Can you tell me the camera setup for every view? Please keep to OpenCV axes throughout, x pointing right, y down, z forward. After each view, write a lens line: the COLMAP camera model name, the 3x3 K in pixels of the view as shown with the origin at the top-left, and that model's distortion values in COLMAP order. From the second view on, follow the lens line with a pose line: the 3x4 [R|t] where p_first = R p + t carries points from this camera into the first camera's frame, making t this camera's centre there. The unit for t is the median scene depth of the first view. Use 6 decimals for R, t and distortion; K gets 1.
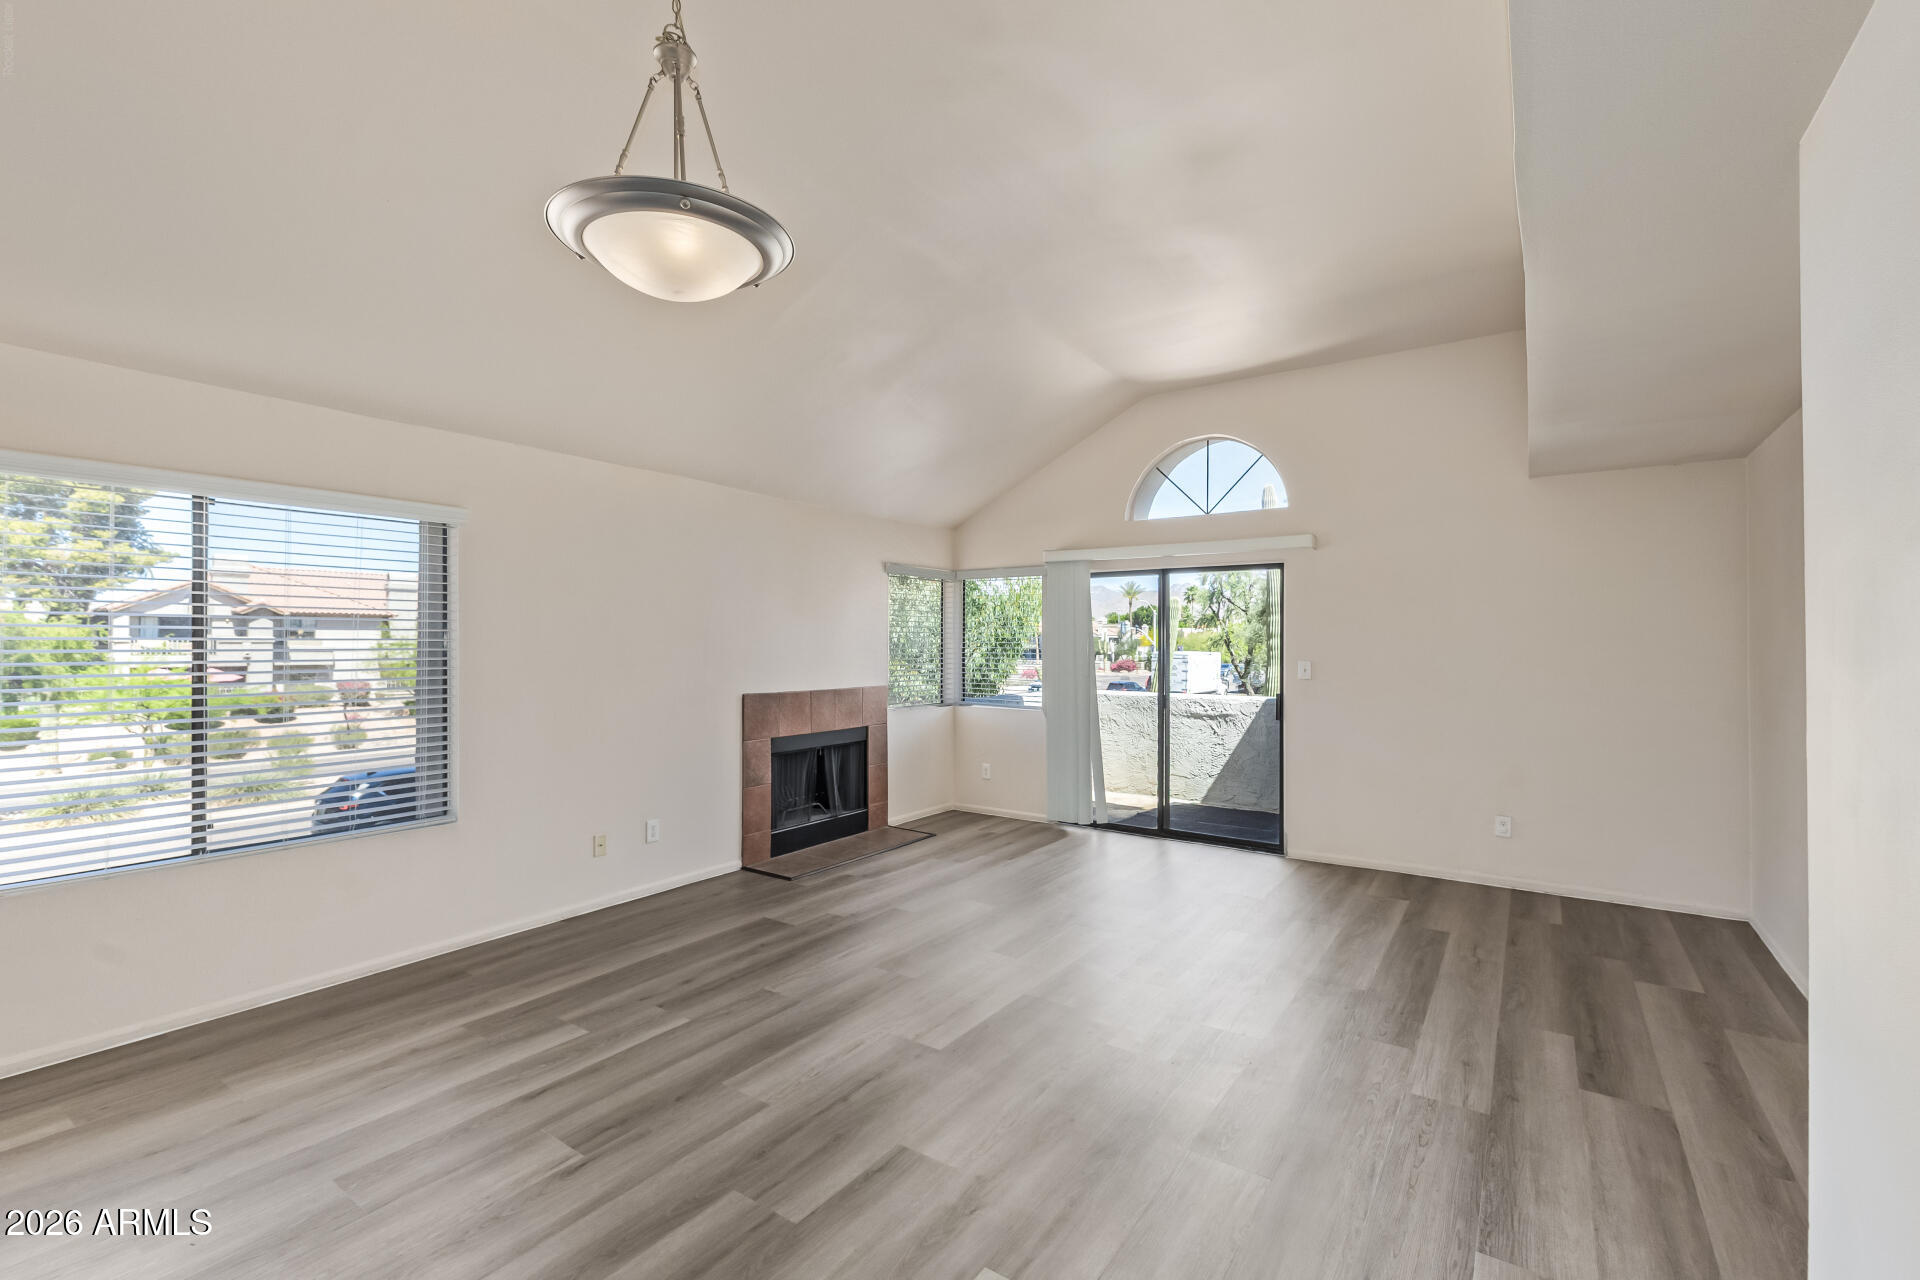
lens RADIAL K [[830.6, 0, 963.7], [0, 830.6, 637.3], [0, 0, 1]] dist [0.012561, -0.005558]
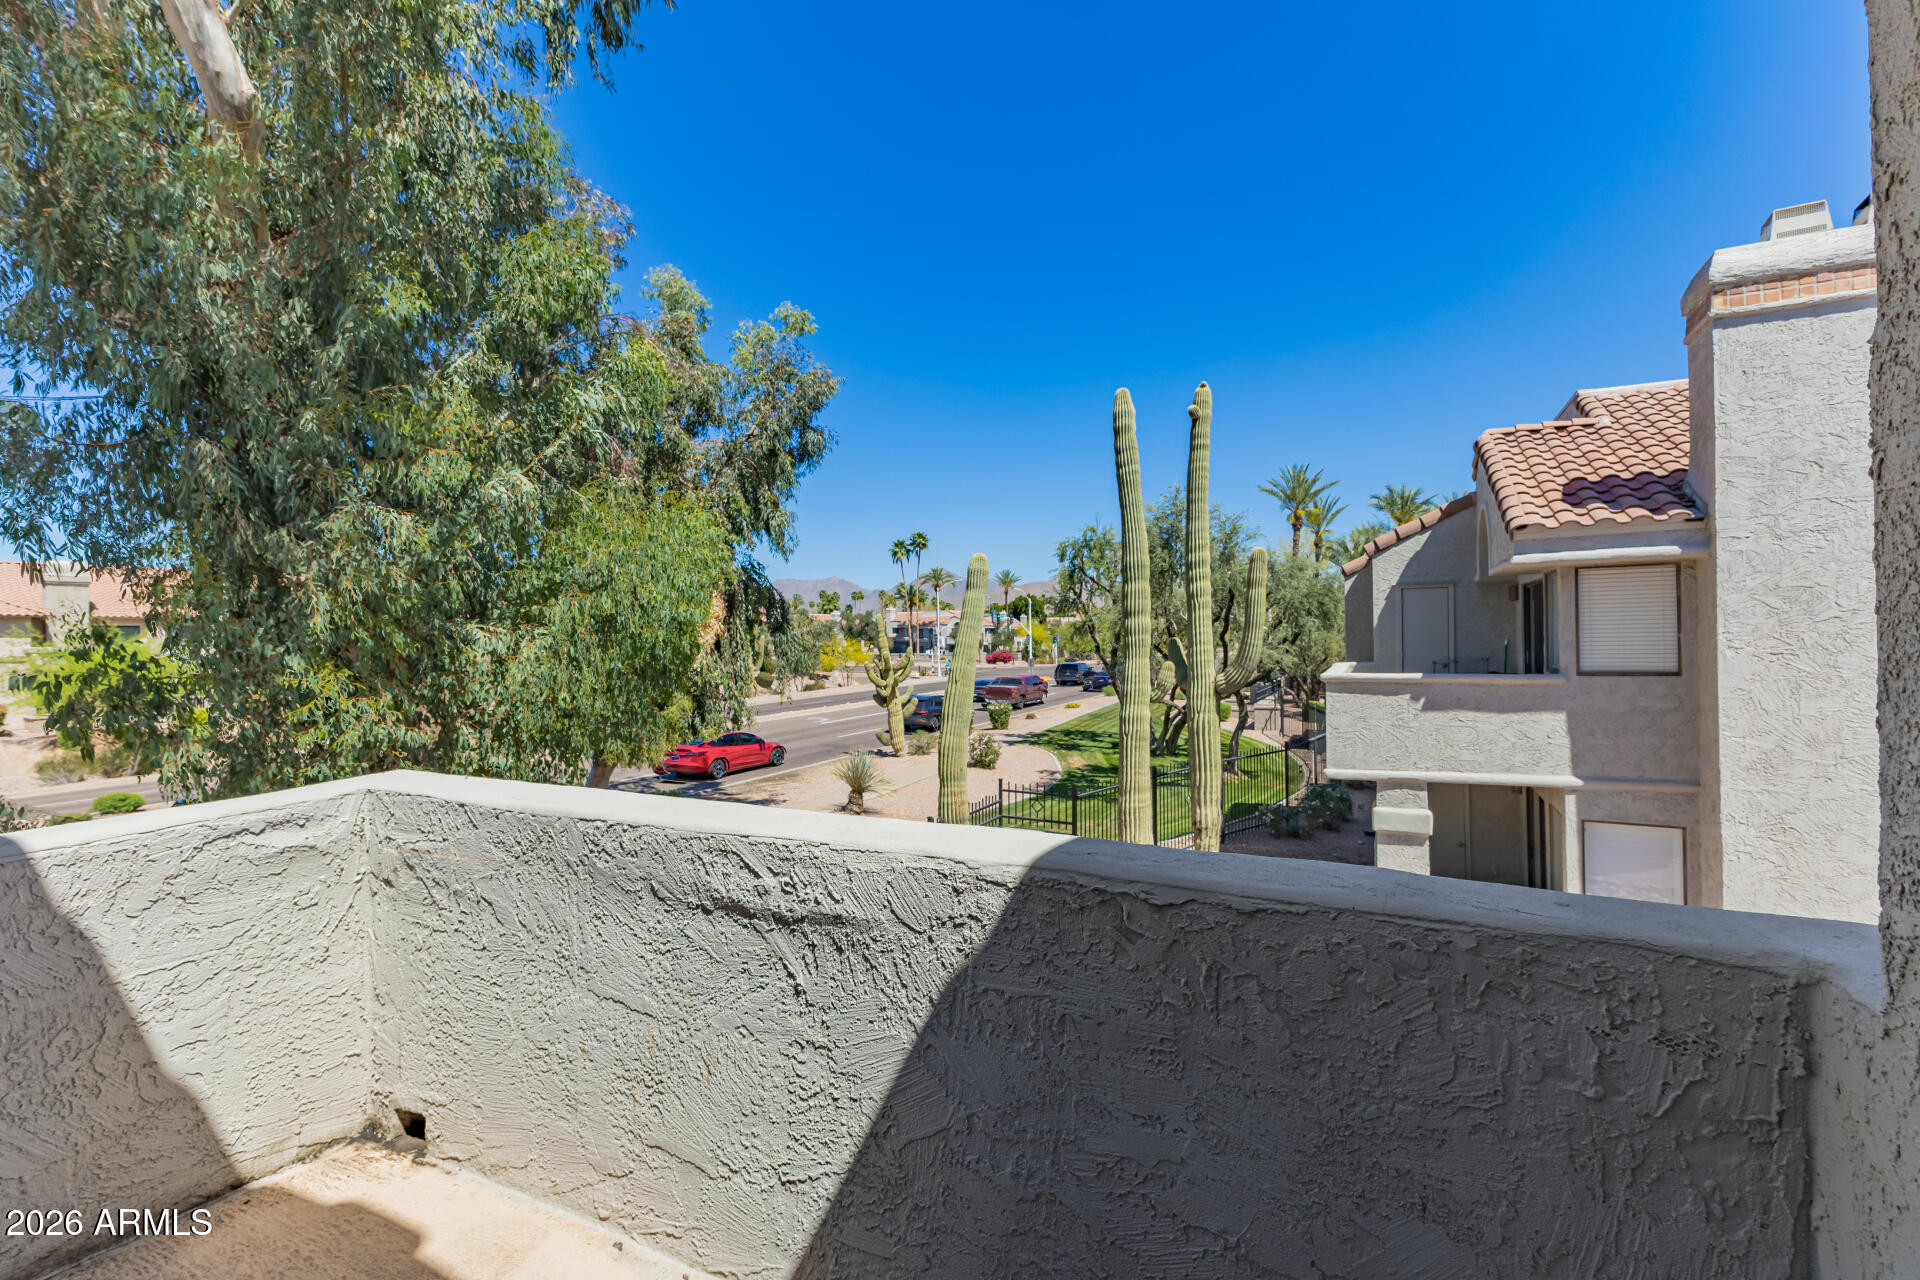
lens RADIAL K [[830.6, 0, 963.7], [0, 830.6, 637.3], [0, 0, 1]] dist [0.012561, -0.005558]
pose [[0.990428, -0.020297, 0.136531, 0.528423], [0.019092, 0.999766, 0.010128, 0.026957], [-0.136705, -0.007425, 0.990584, 1.279398]]
